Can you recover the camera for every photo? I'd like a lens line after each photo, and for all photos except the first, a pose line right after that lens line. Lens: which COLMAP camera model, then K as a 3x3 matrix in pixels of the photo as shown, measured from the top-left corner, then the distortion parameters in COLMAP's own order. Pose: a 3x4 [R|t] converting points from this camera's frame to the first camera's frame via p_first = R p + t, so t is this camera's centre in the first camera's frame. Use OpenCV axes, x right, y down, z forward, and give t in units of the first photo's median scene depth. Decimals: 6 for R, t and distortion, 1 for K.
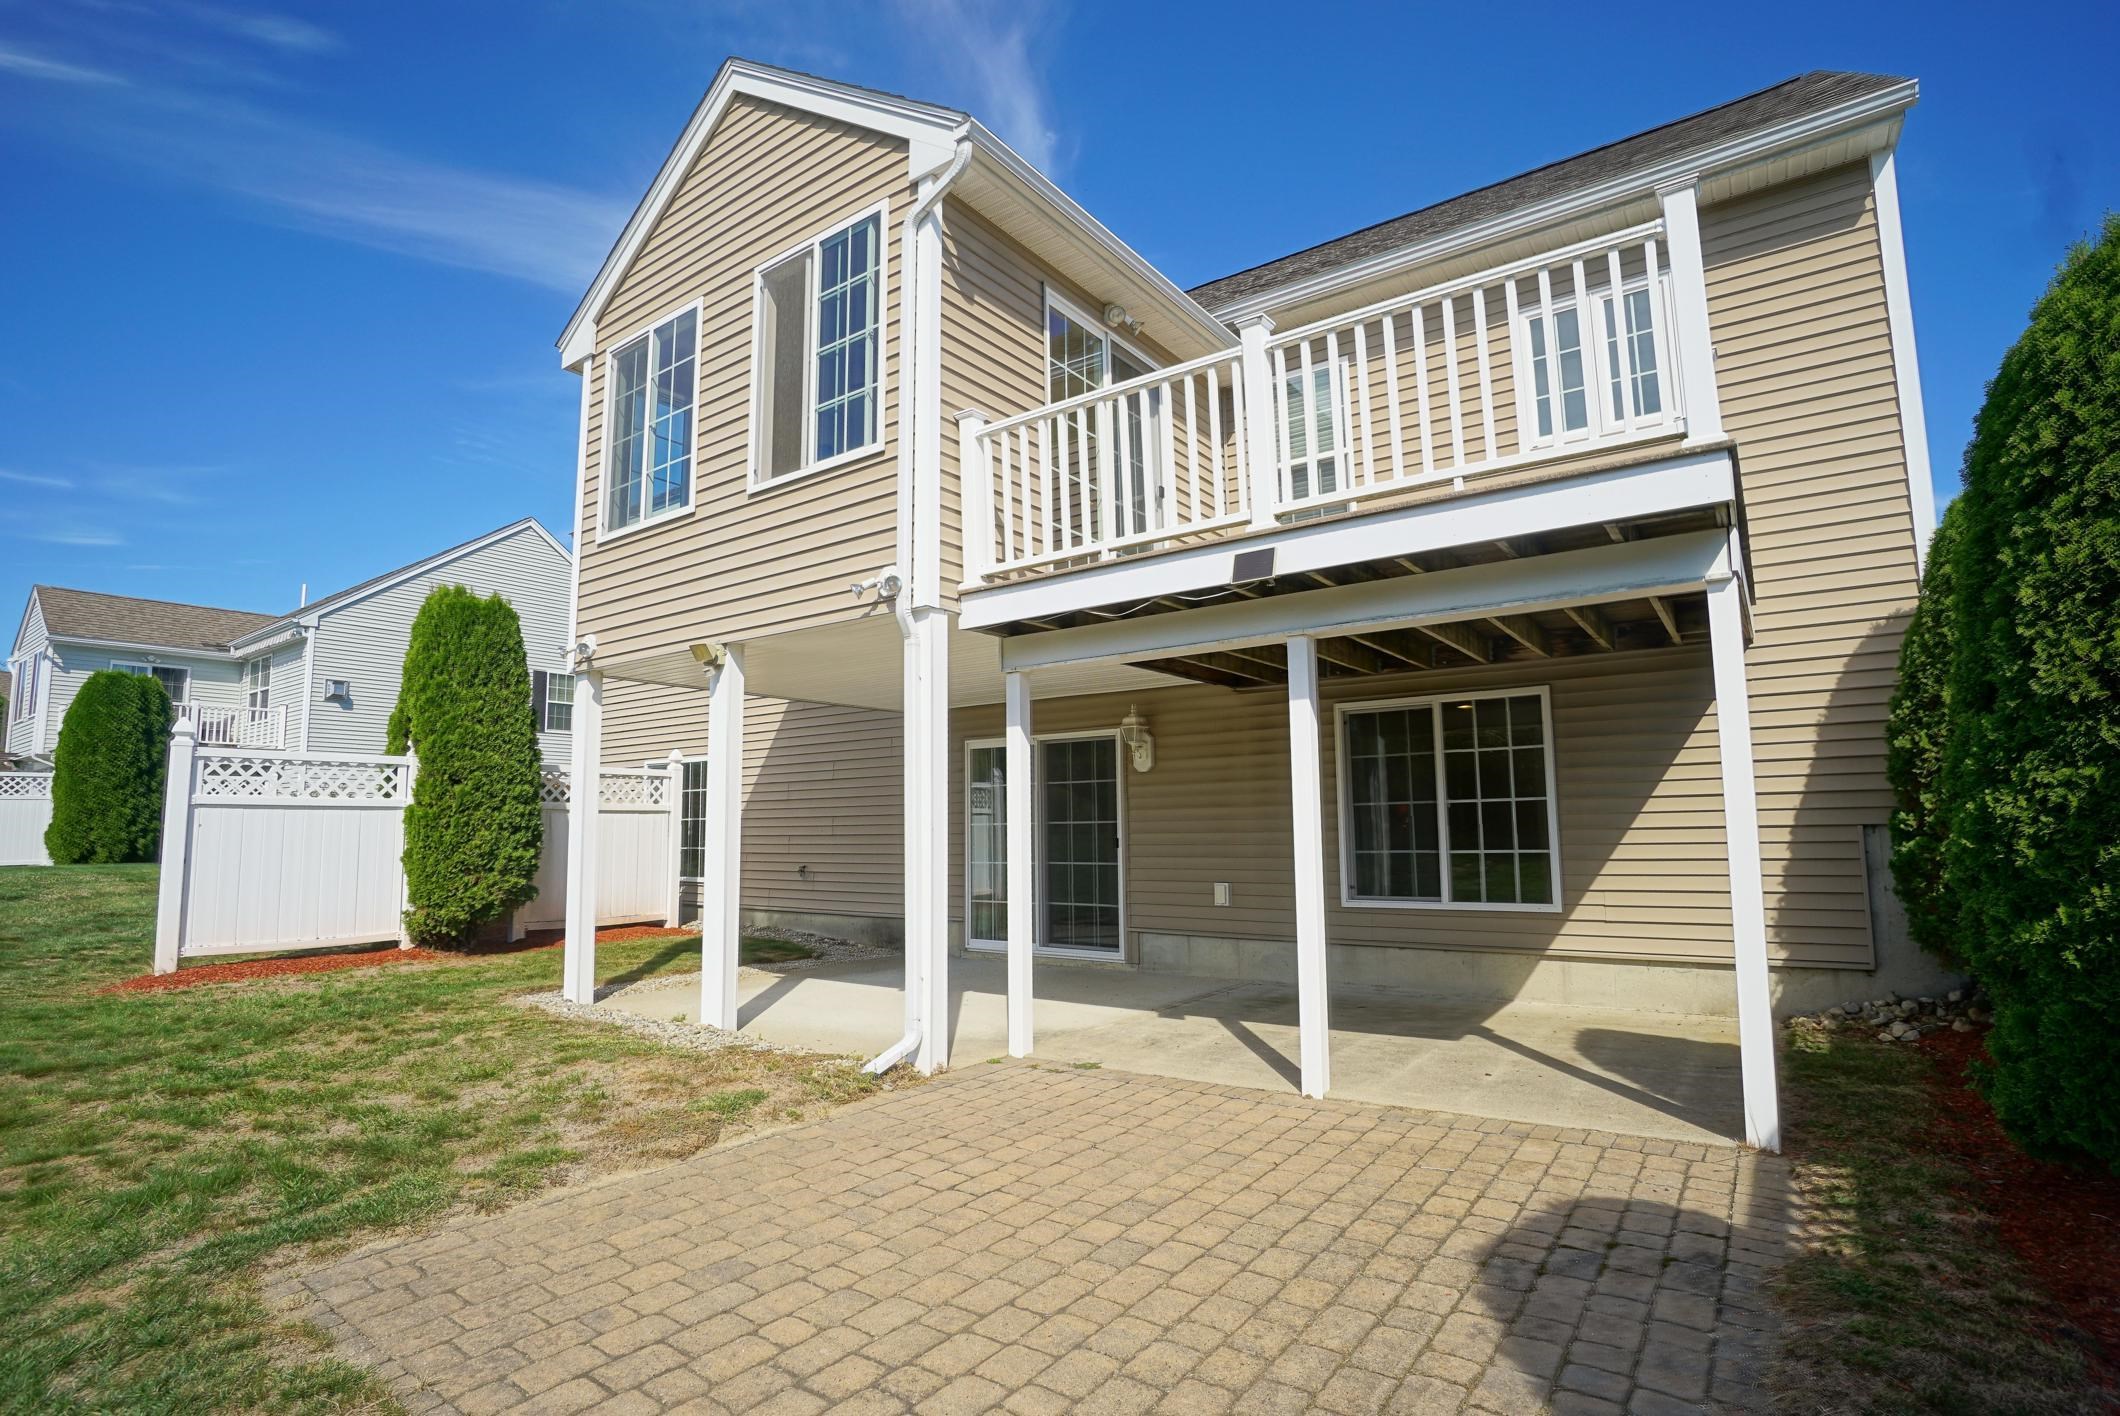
lens RADIAL K [[1027.0, 0, 1016.2], [0, 1027.0, 705.3], [0, 0, 1]] dist [-0.043009, 0.000831]
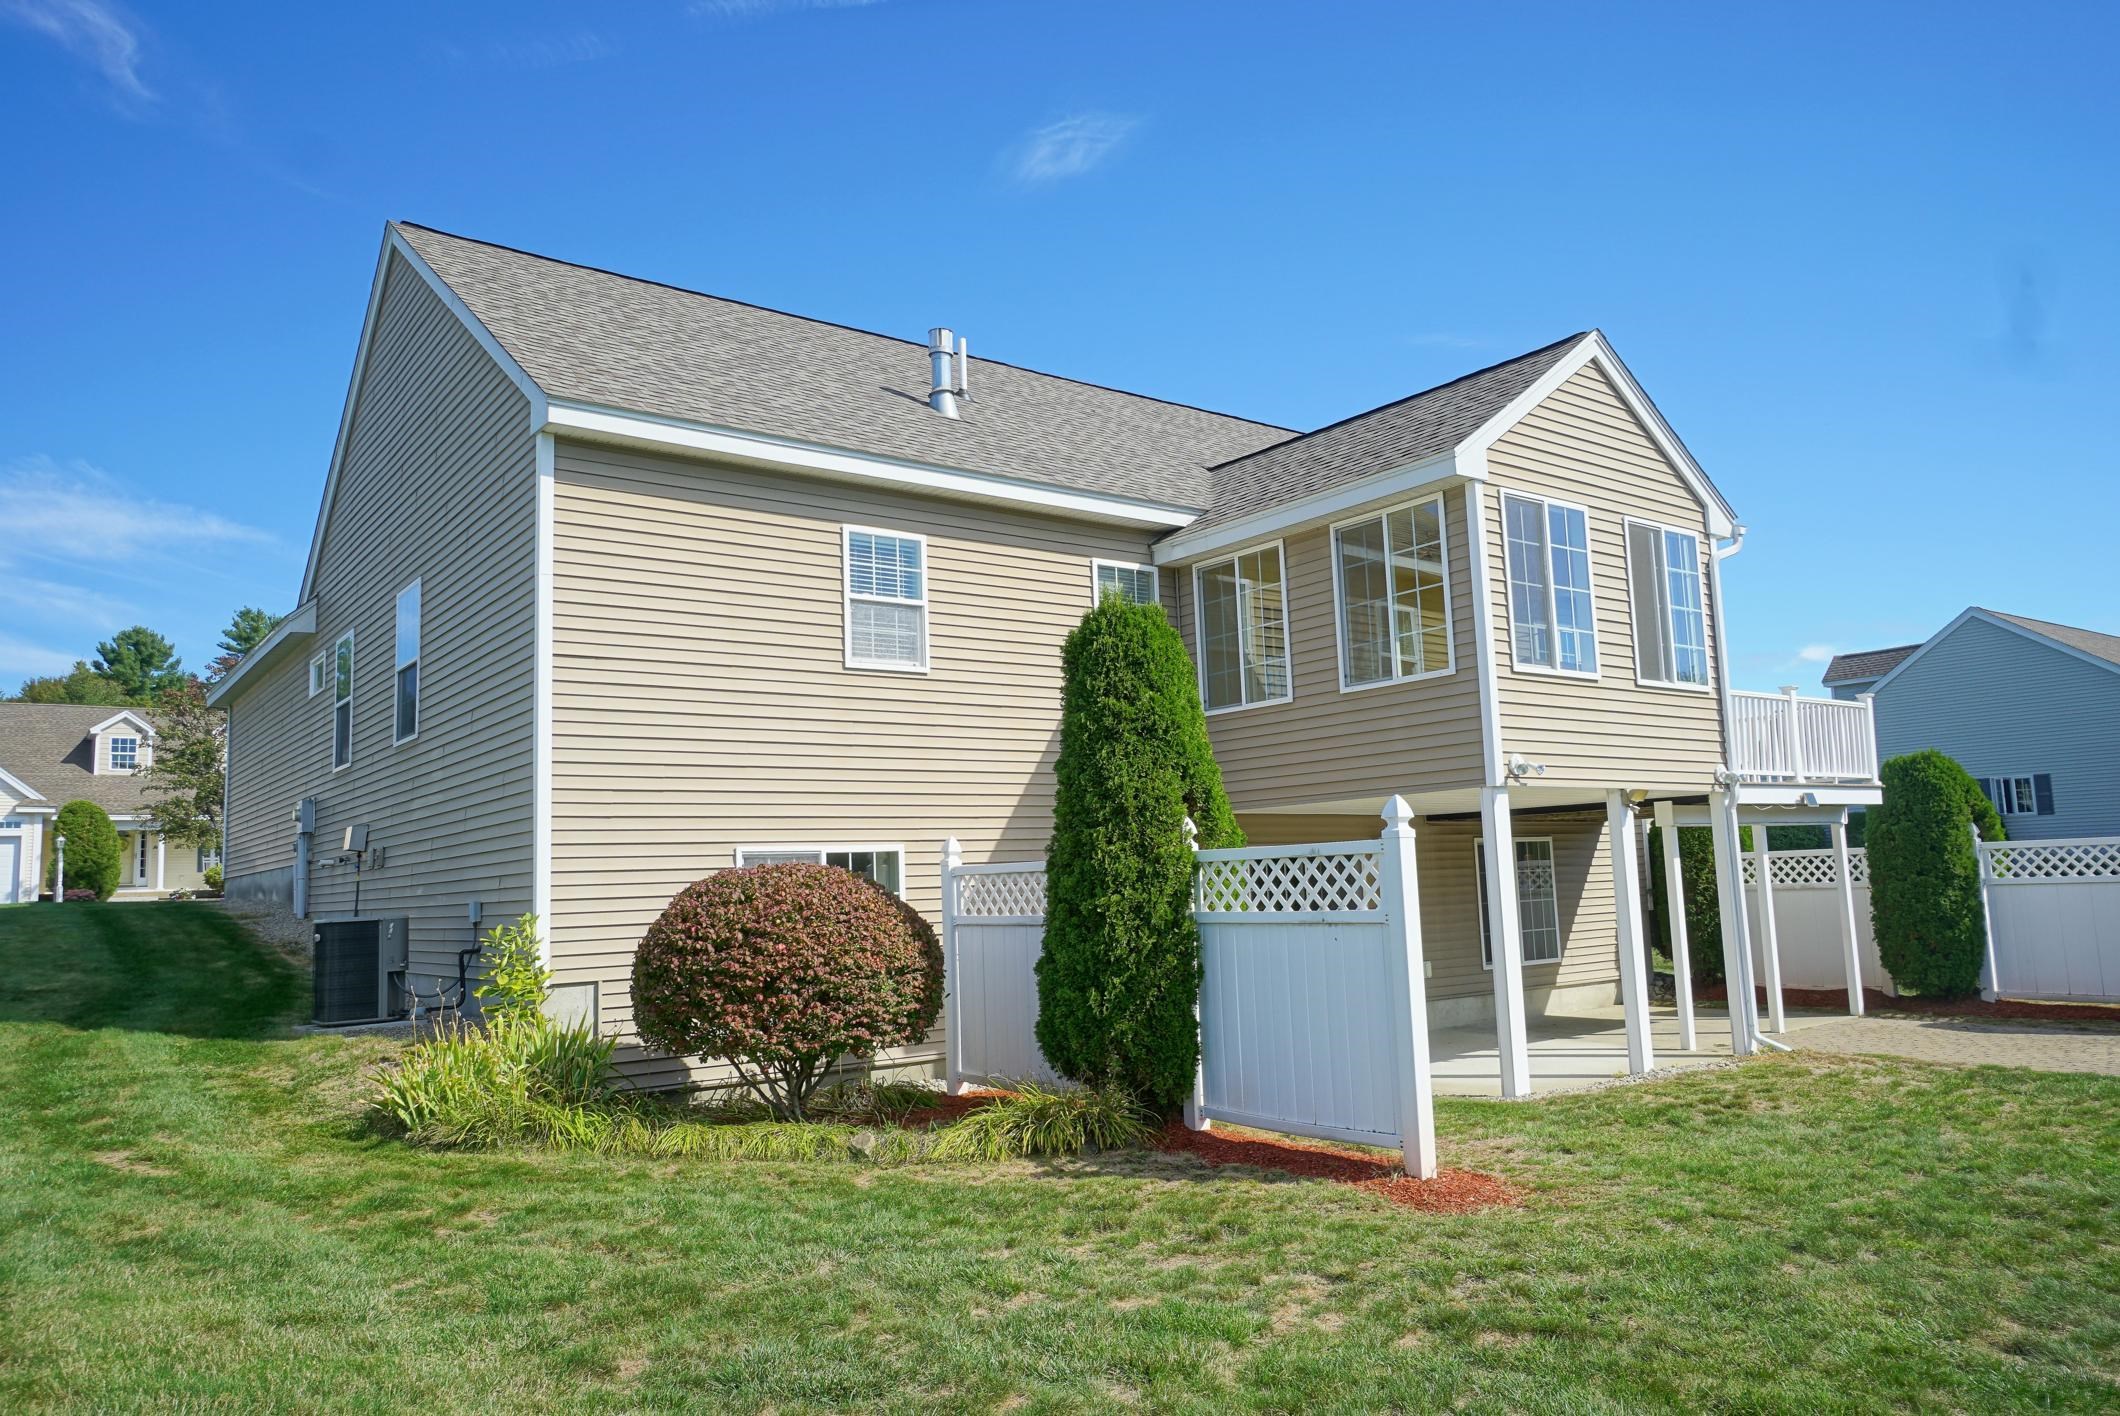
lens RADIAL K [[1437.2, 0, 1060.0], [0, 1437.2, 708.0], [0, 0, 1]] dist [0.027097, 0.001395]
pose [[0.269217, 0.120621, 0.955496, -2.212066], [-0.078174, 0.991589, -0.103152, 0.087004], [-0.959901, -0.046925, 0.276382, 1.137570]]
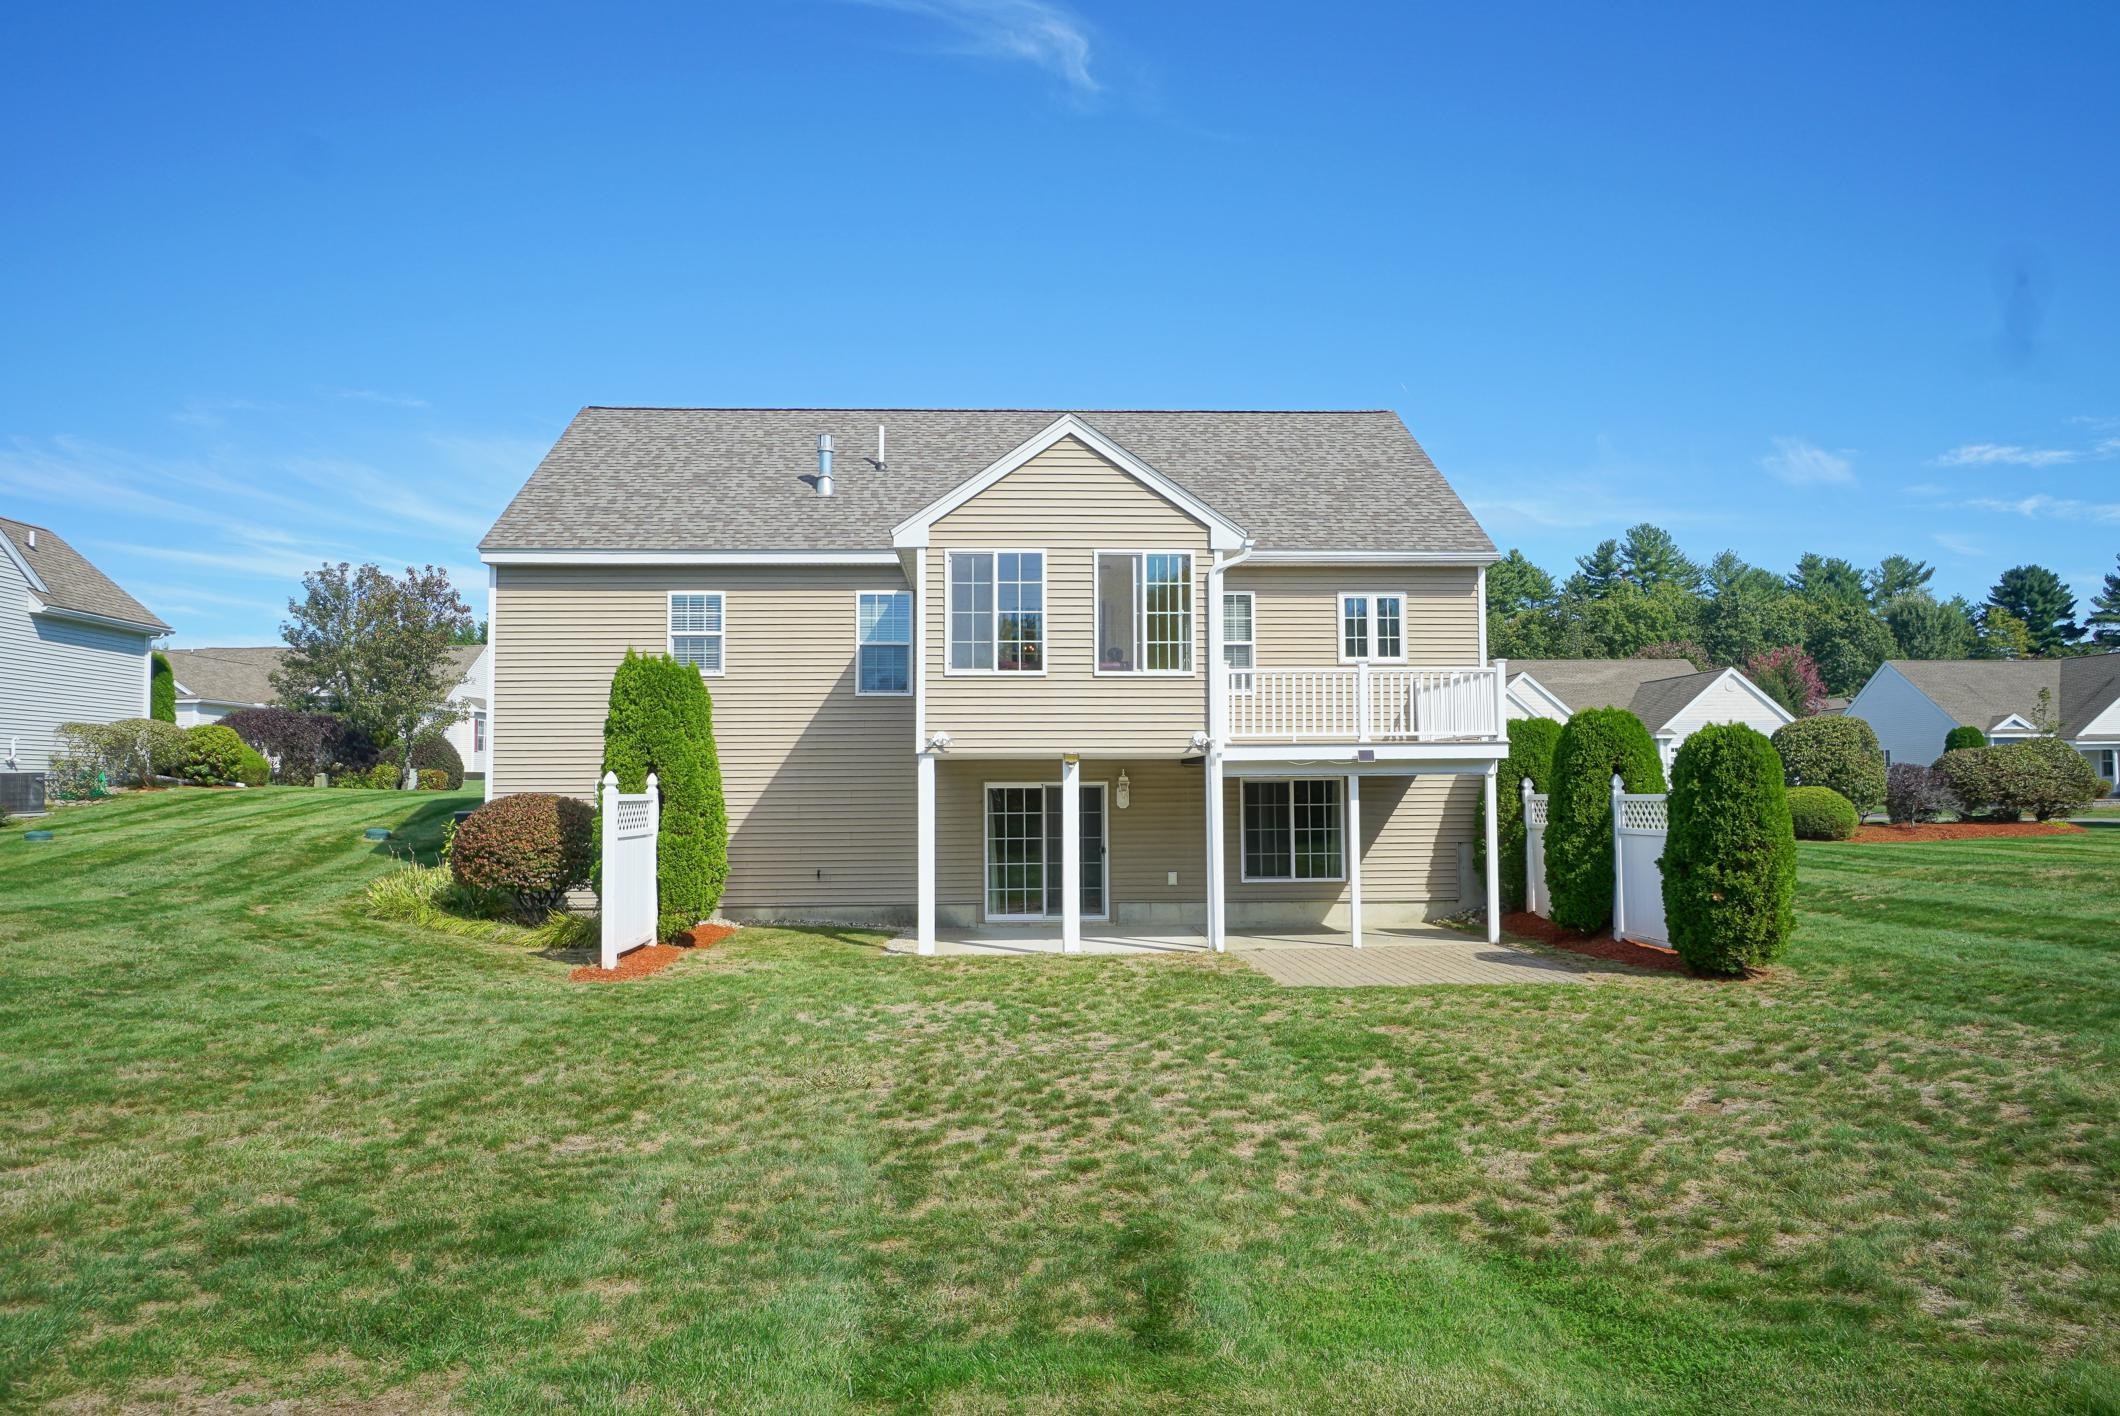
lens RADIAL K [[1437.2, 0, 1060.0], [0, 1437.2, 708.0], [0, 0, 1]] dist [0.027097, 0.001395]
pose [[0.771978, 0.043973, 0.634127, -1.881252], [-0.076607, 0.996769, 0.024140, -0.191973], [-0.631017, -0.067214, 0.772852, -0.968431]]
